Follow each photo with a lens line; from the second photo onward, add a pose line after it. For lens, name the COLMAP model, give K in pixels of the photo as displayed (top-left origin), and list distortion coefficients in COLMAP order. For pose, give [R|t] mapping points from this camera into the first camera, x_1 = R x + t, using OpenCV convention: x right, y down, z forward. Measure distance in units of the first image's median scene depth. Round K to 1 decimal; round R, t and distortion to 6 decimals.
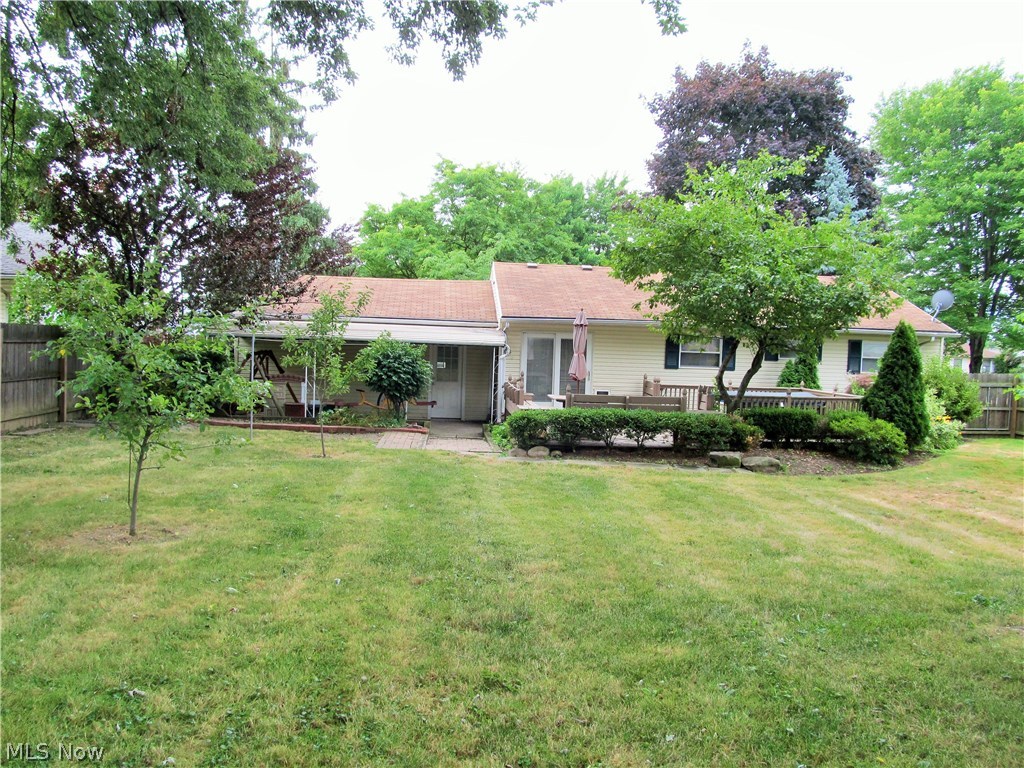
lens RADIAL K [[843.5, 0, 507.3], [0, 843.5, 388.3], [0, 0, 1]] dist [-0.059985, 0.012809]
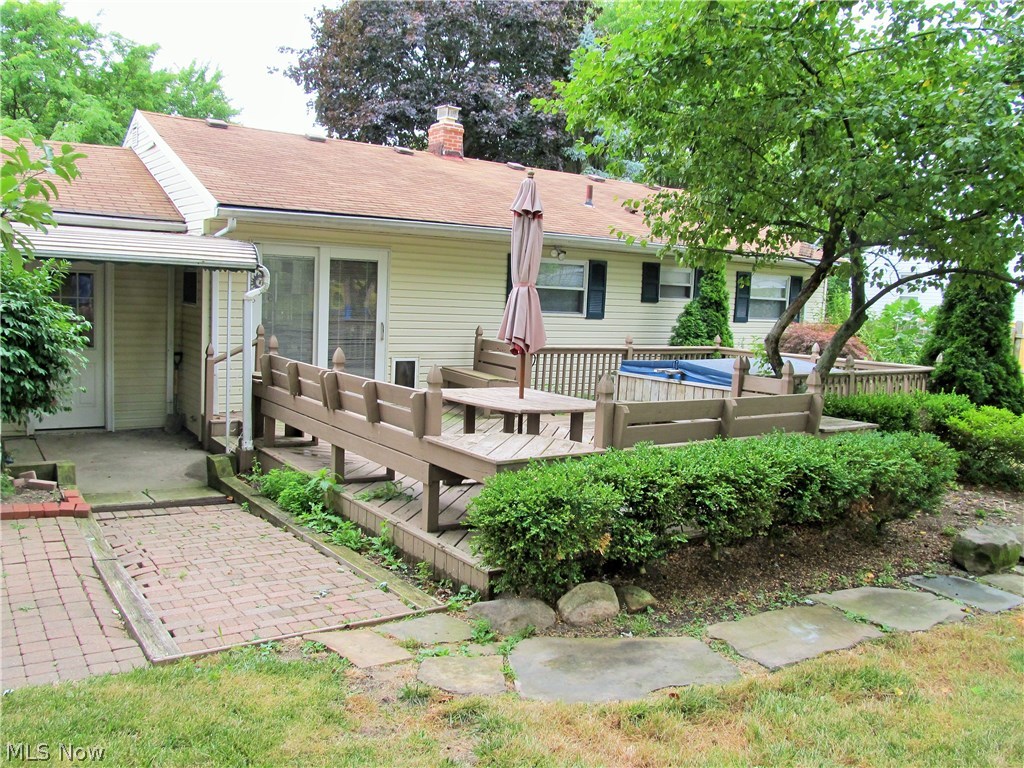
lens RADIAL K [[843.5, 0, 507.3], [0, 843.5, 388.3], [0, 0, 1]] dist [-0.059985, 0.012809]
pose [[0.866750, -0.050173, 0.496212, -0.094107], [0.014311, 0.997019, 0.075814, -0.018257], [-0.498537, -0.058610, 0.864885, 0.513949]]
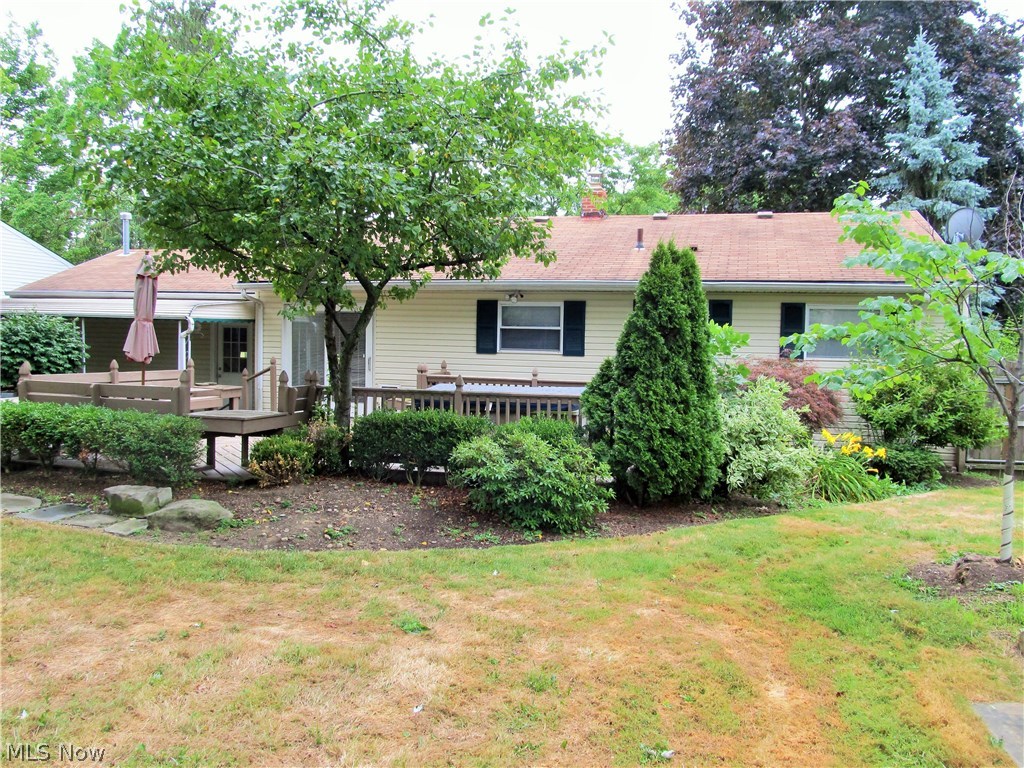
lens RADIAL K [[843.5, 0, 507.3], [0, 843.5, 388.3], [0, 0, 1]] dist [-0.059985, 0.012809]
pose [[0.938858, 0.008953, -0.344188, 0.441547], [-0.013072, 0.999868, -0.009648, 0.010347], [0.344057, 0.013557, 0.938851, 0.389775]]
